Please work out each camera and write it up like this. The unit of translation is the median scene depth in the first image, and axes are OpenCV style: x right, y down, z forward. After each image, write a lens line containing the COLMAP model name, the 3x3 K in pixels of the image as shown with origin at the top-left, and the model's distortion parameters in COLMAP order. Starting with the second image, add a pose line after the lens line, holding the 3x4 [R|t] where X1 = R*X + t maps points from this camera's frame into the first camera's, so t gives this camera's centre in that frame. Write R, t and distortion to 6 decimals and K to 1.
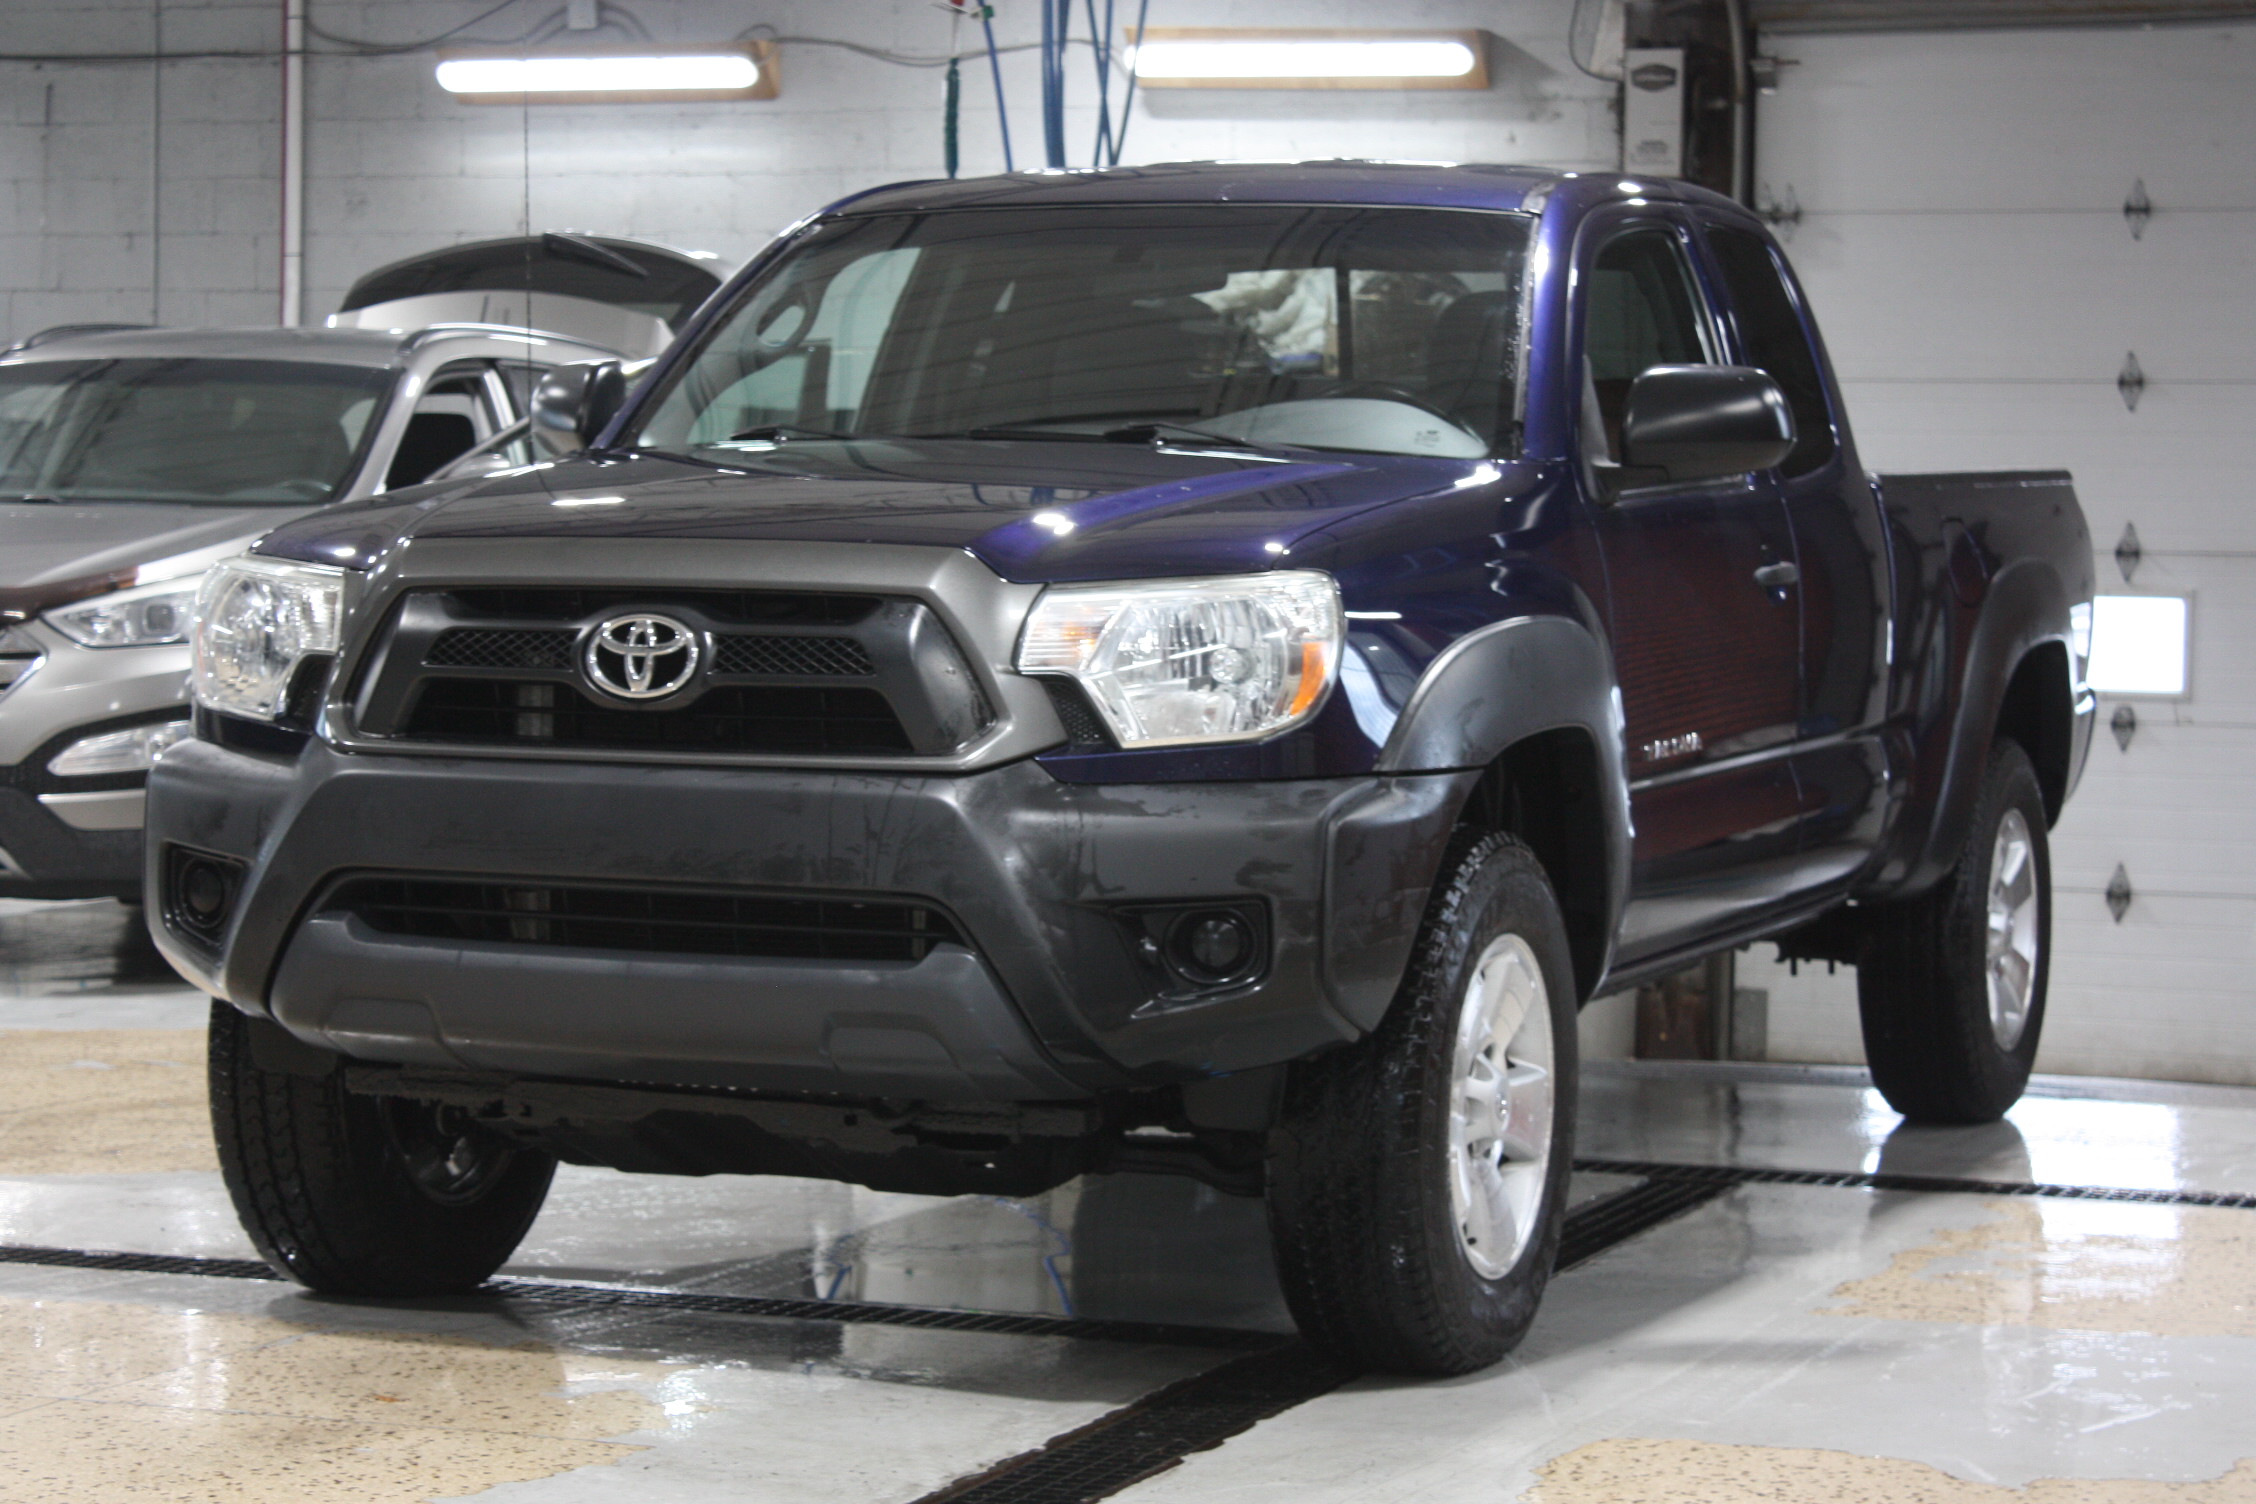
lens RADIAL K [[5179.3, 0, 1128.0], [0, 5179.3, 752.0], [0, 0, 1]] dist [0.168960, -0.292374]
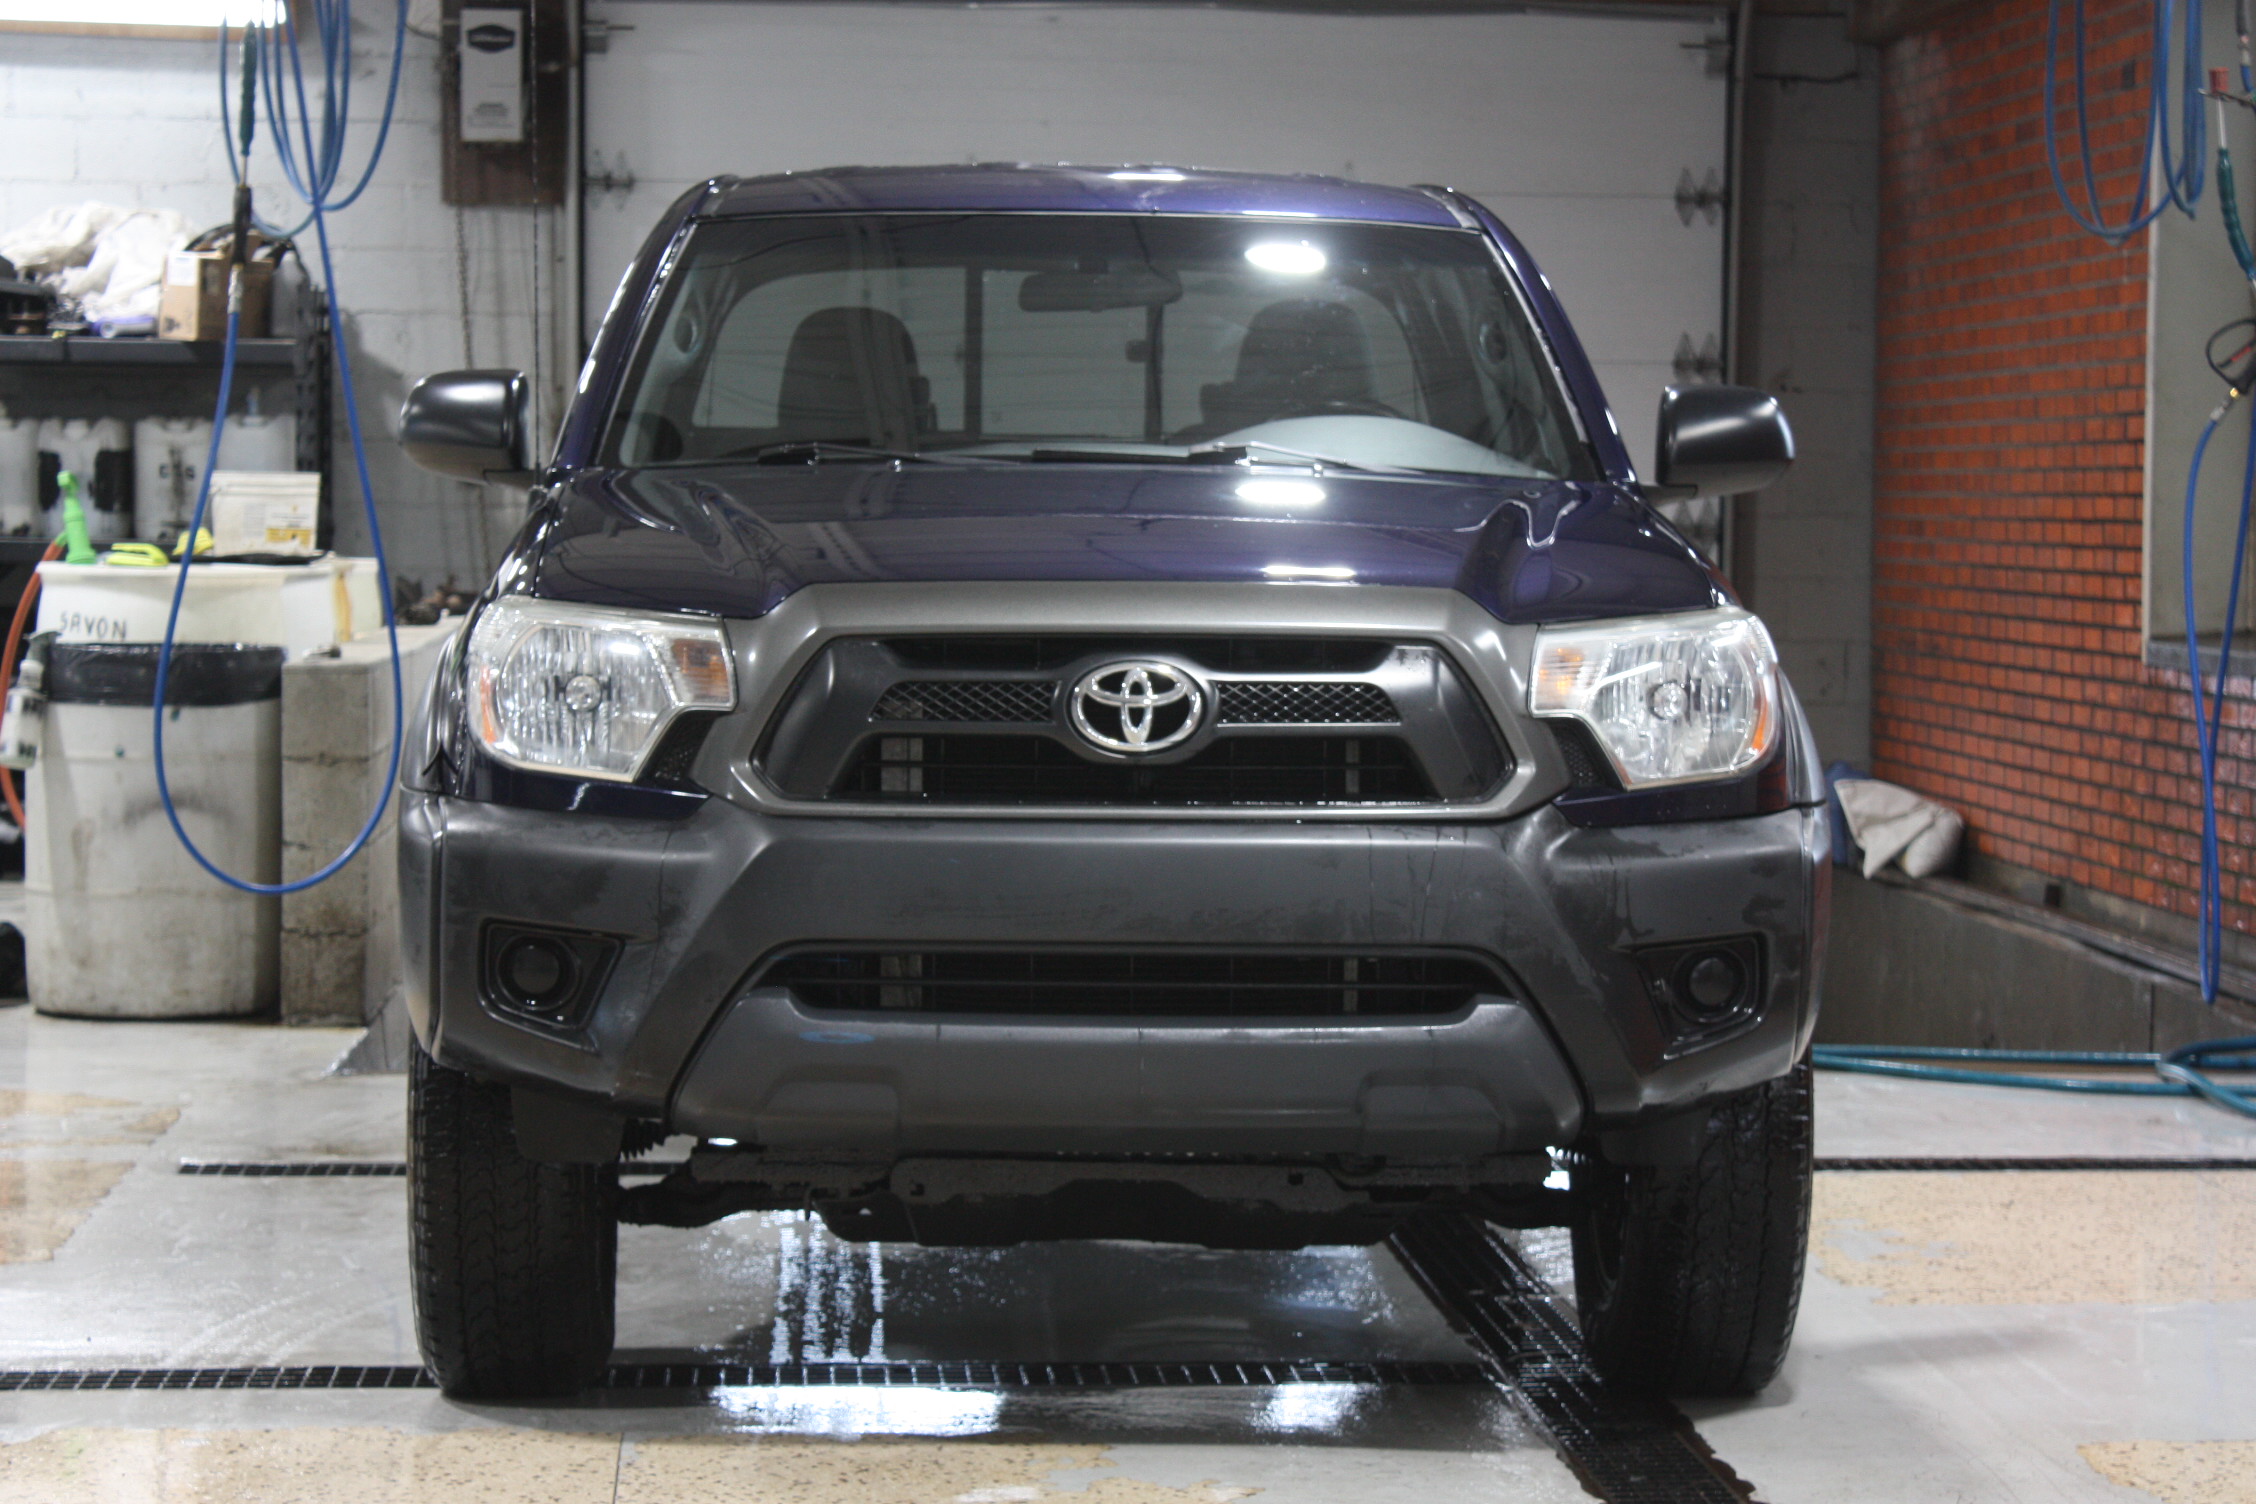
lens RADIAL K [[5179.3, 0, 1128.0], [0, 5179.3, 752.0], [0, 0, 1]] dist [0.168960, -0.292374]
pose [[0.914040, -0.029467, 0.404551, -0.472382], [0.023616, 0.999532, 0.019448, -0.028333], [-0.404935, -0.008222, 0.914308, 0.129975]]
